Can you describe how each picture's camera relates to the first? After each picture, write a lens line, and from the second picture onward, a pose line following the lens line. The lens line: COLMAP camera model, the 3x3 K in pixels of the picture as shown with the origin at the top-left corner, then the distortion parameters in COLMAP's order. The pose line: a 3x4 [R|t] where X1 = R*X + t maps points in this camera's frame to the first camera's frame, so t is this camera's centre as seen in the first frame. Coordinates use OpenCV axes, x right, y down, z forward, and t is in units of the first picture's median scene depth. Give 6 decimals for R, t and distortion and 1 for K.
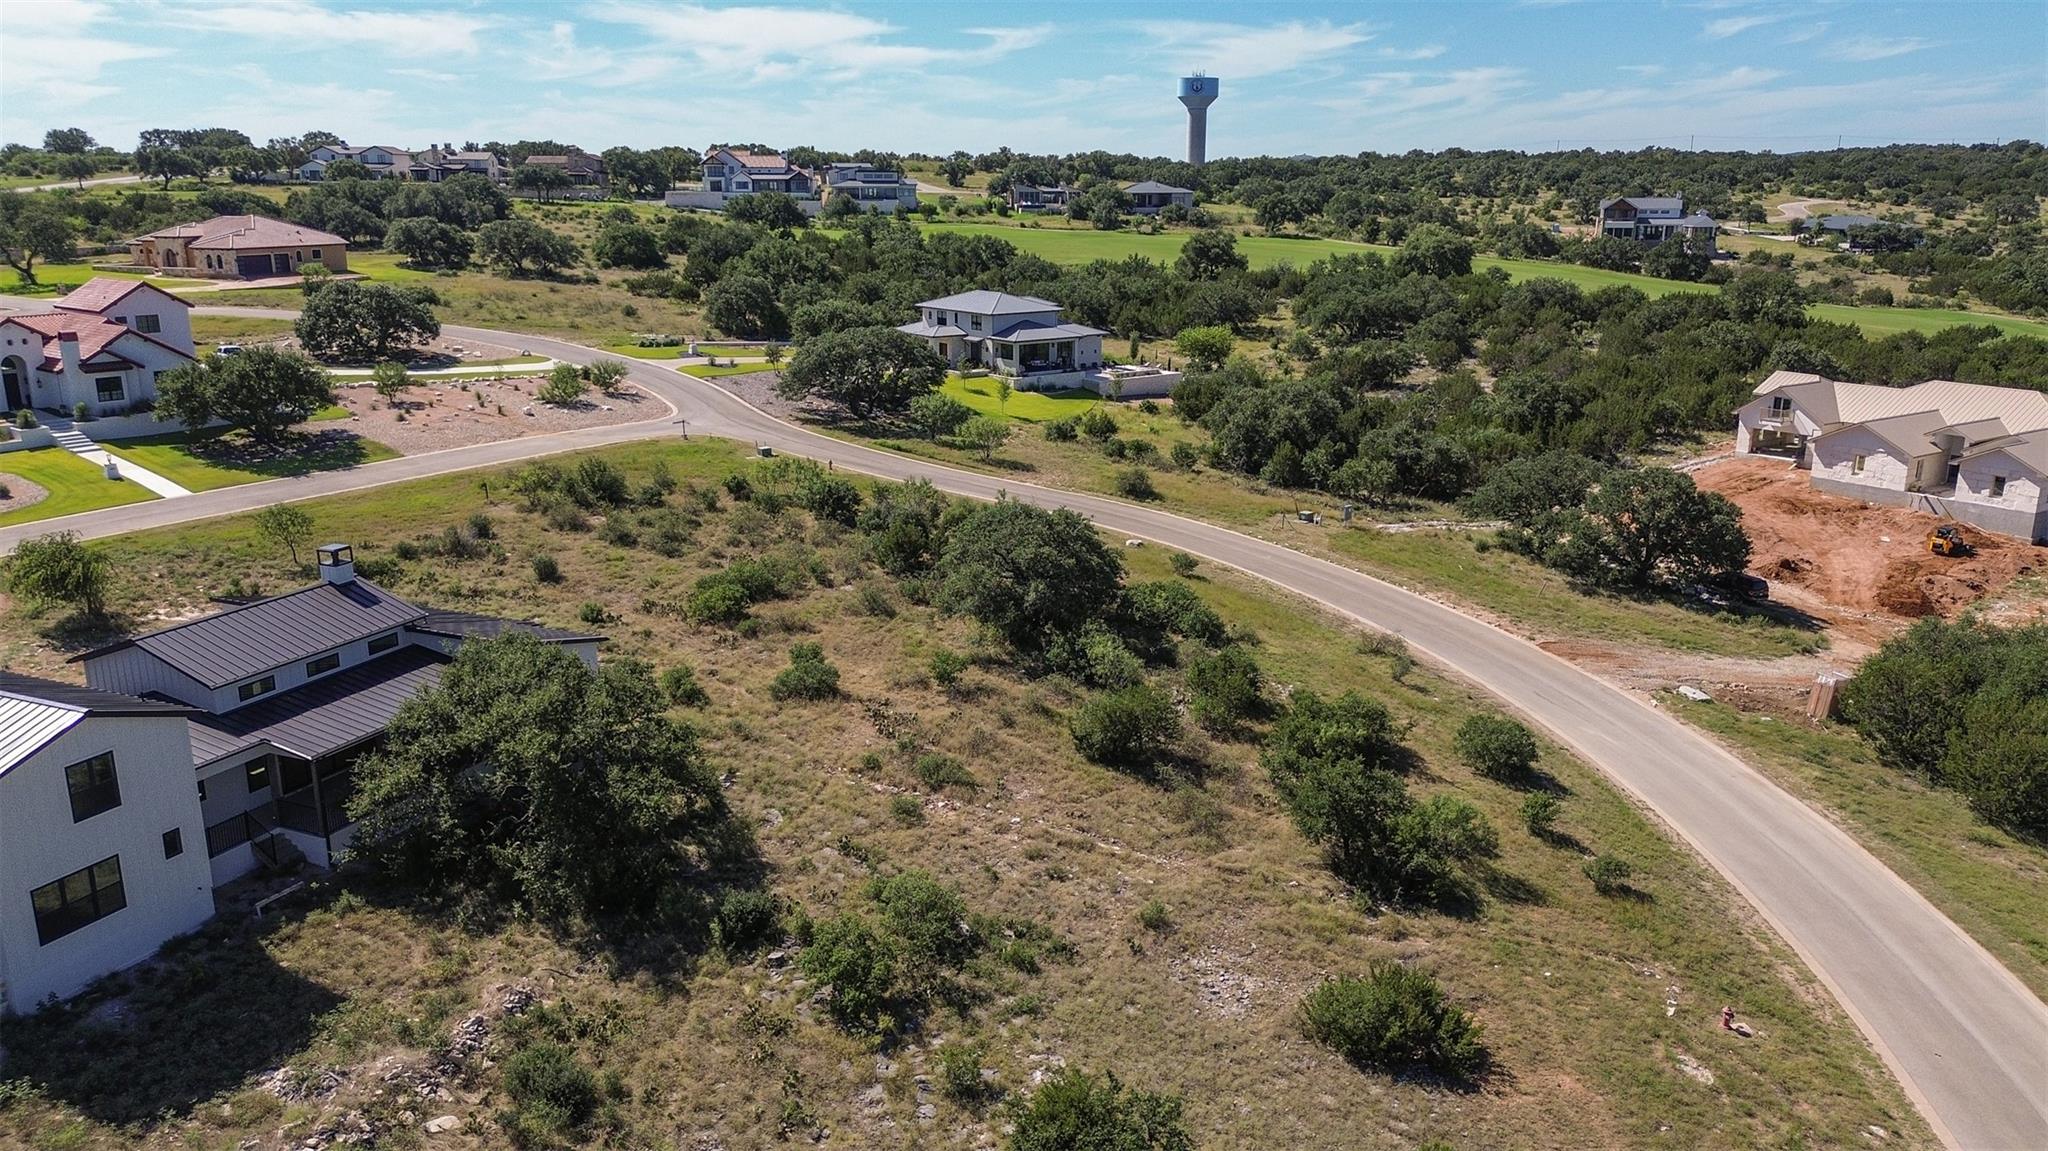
lens RADIAL K [[1452.1, 0, 1022.7], [0, 1452.1, 572.2], [0, 0, 1]] dist [0.069058, -0.075876]
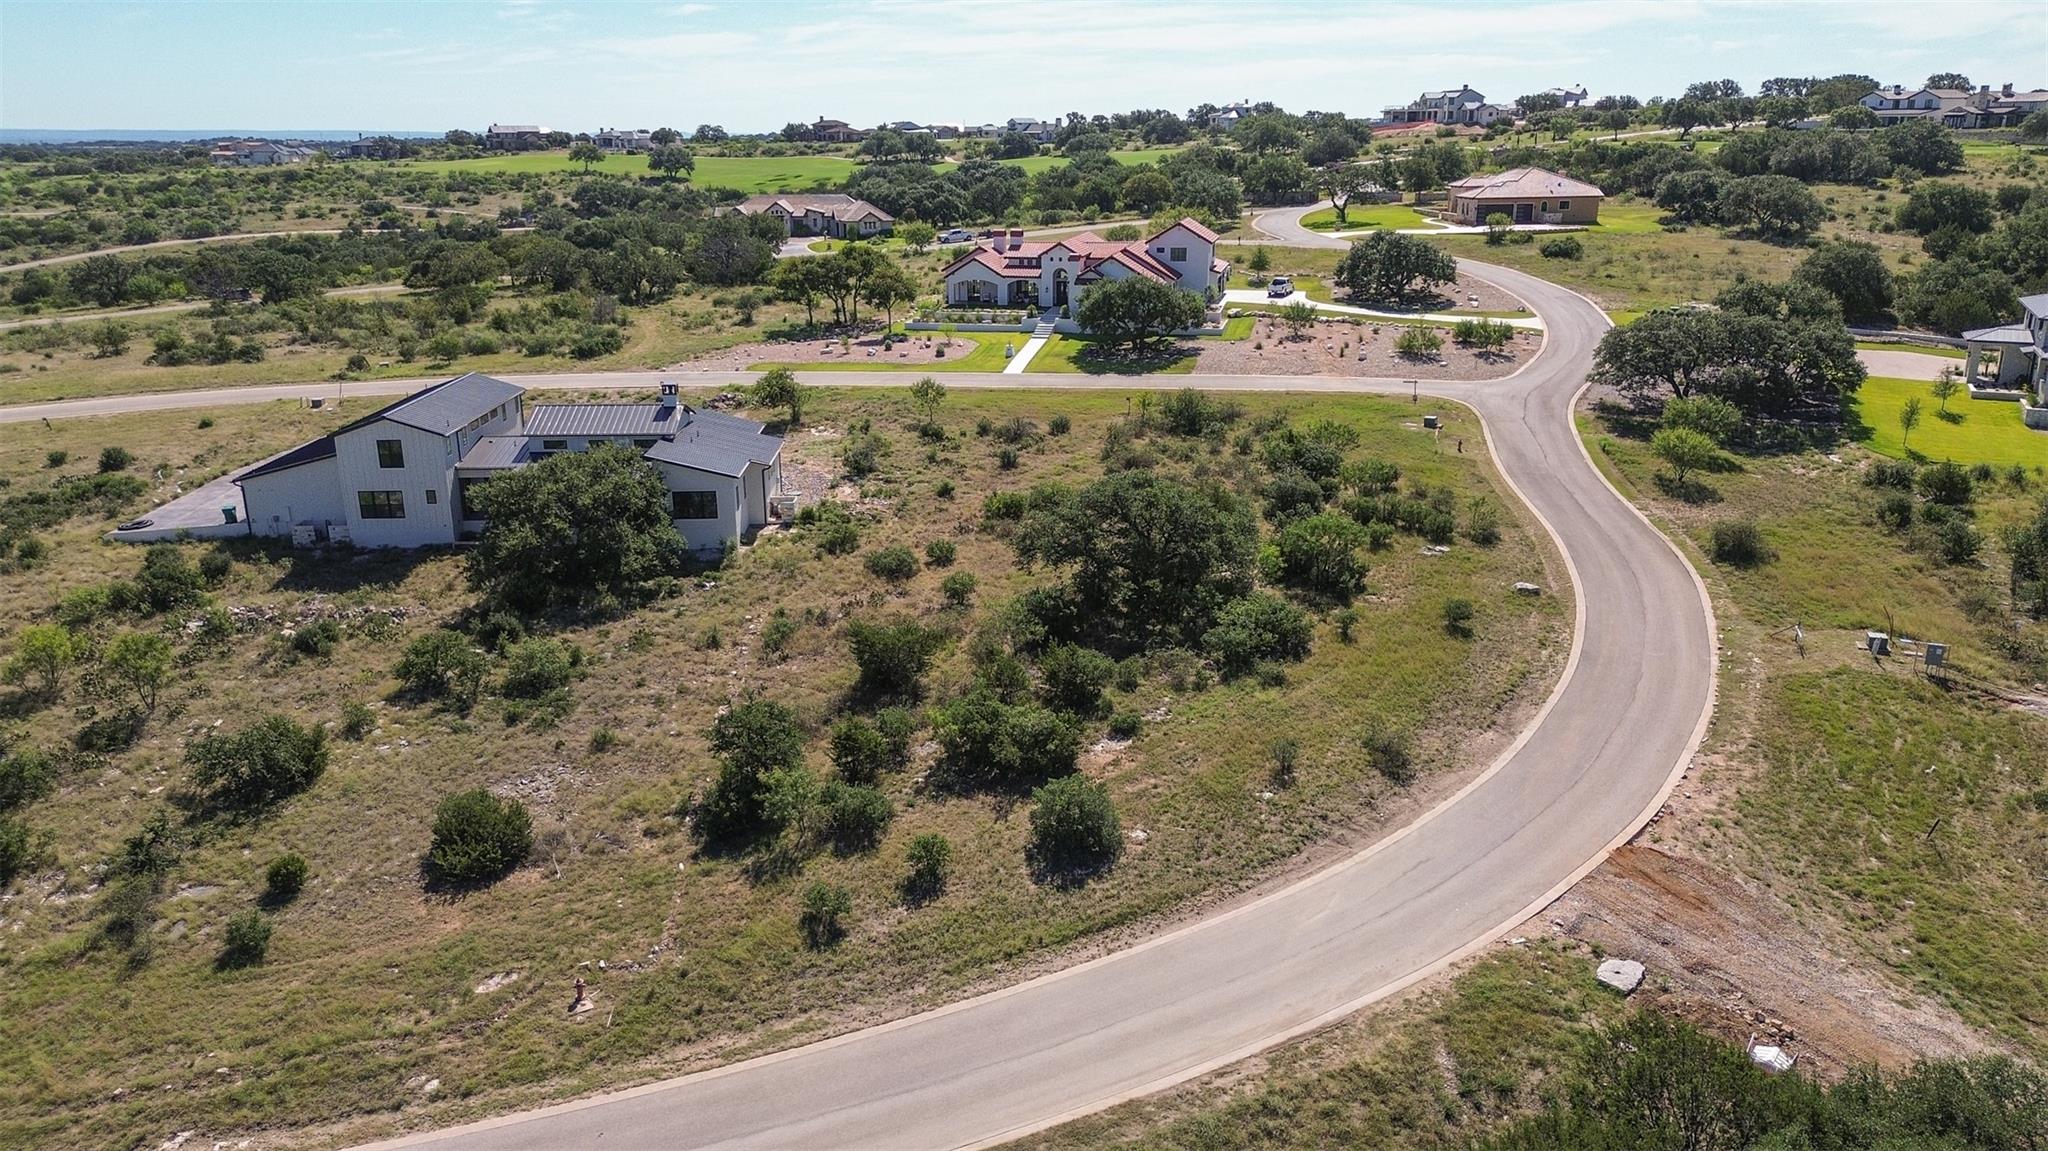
lens RADIAL K [[1452.1, 0, 1022.7], [0, 1452.1, 572.2], [0, 0, 1]] dist [0.069058, -0.075876]
pose [[0.426220, 0.257660, -0.867149, 0.588998], [-0.225152, 0.958629, 0.174175, -0.094982], [0.876152, 0.121004, 0.466600, 0.309586]]
